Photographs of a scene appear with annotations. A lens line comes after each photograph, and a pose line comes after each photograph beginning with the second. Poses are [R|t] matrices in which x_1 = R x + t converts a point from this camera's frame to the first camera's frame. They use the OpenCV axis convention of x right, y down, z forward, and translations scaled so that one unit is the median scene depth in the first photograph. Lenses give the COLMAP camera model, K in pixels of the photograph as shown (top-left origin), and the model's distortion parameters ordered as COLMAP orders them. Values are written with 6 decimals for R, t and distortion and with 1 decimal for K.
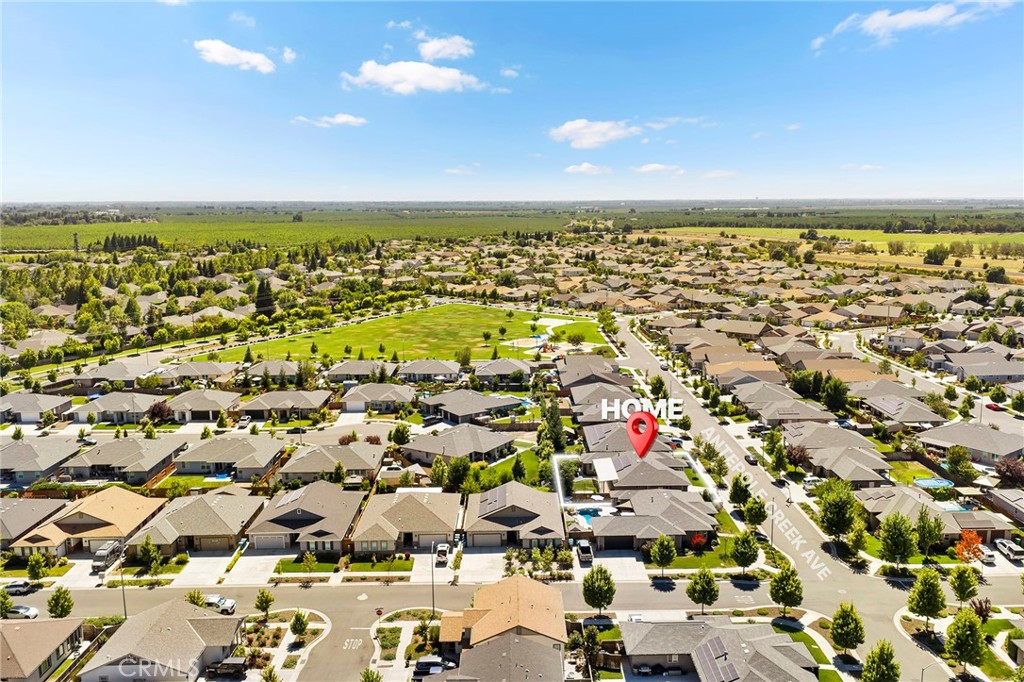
lens RADIAL K [[848.6, 0, 540.0], [0, 848.6, 341.5], [0, 0, 1]] dist [0.033863, -0.075617]
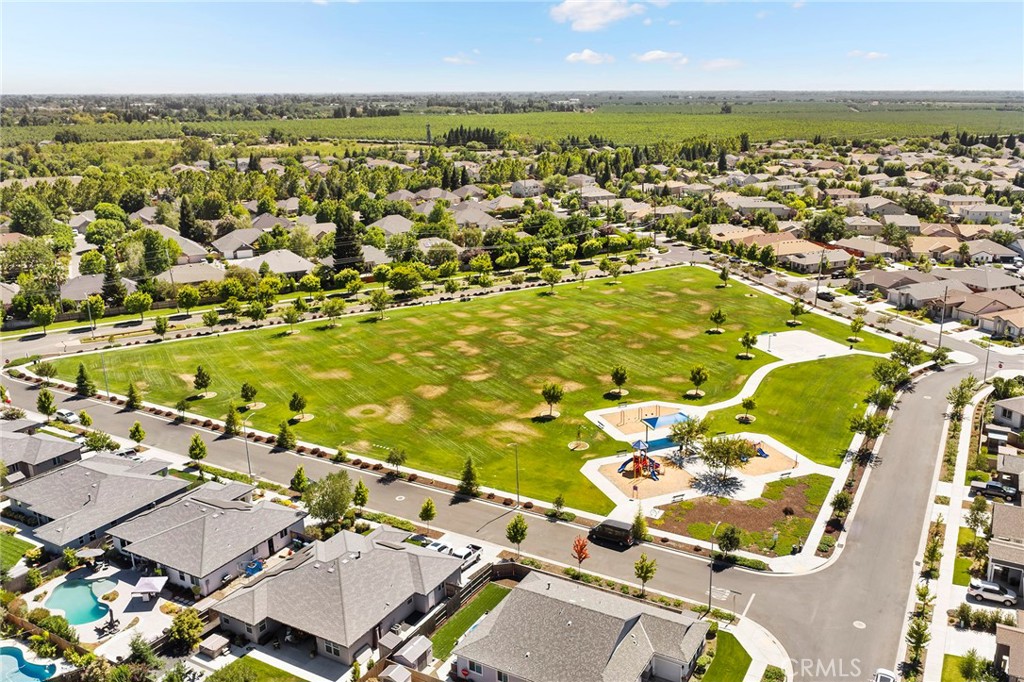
lens RADIAL K [[848.6, 0, 540.0], [0, 848.6, 341.5], [0, 0, 1]] dist [0.033863, -0.075617]
pose [[0.859280, 0.145193, -0.490465, 0.142097], [-0.083877, 0.985884, 0.144904, -0.094487], [0.504581, -0.083374, 0.859329, 0.592245]]
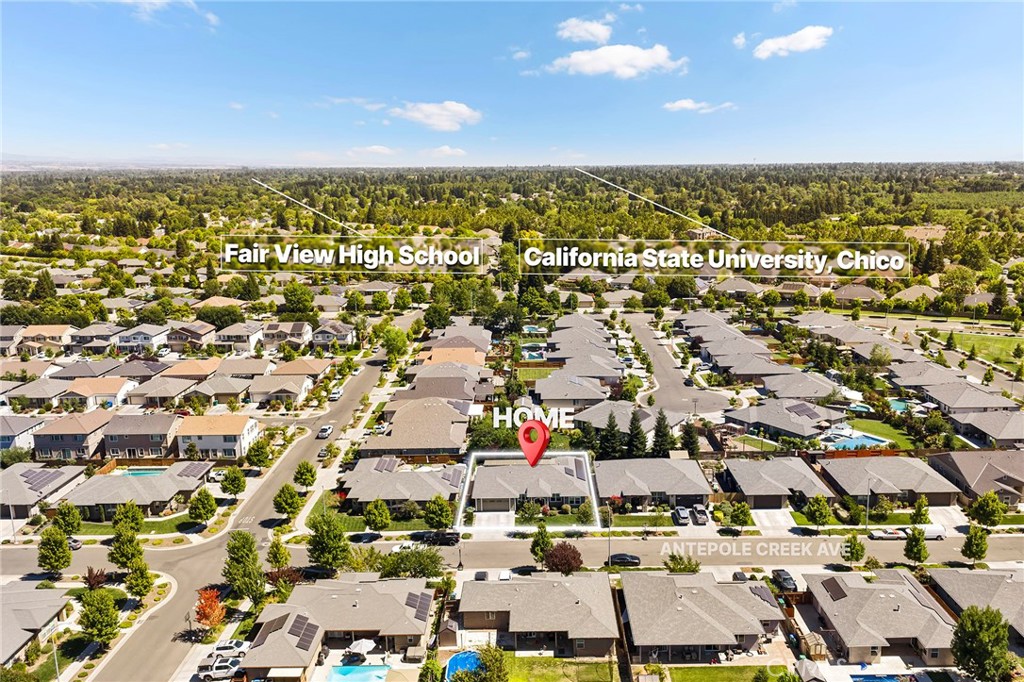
lens RADIAL K [[848.6, 0, 540.0], [0, 848.6, 341.5], [0, 0, 1]] dist [0.033863, -0.075617]
pose [[-0.022228, 0.211124, -0.977206, 0.476909], [-0.160641, 0.963993, 0.211924, -0.090513], [0.986763, 0.161690, 0.012488, 0.480255]]
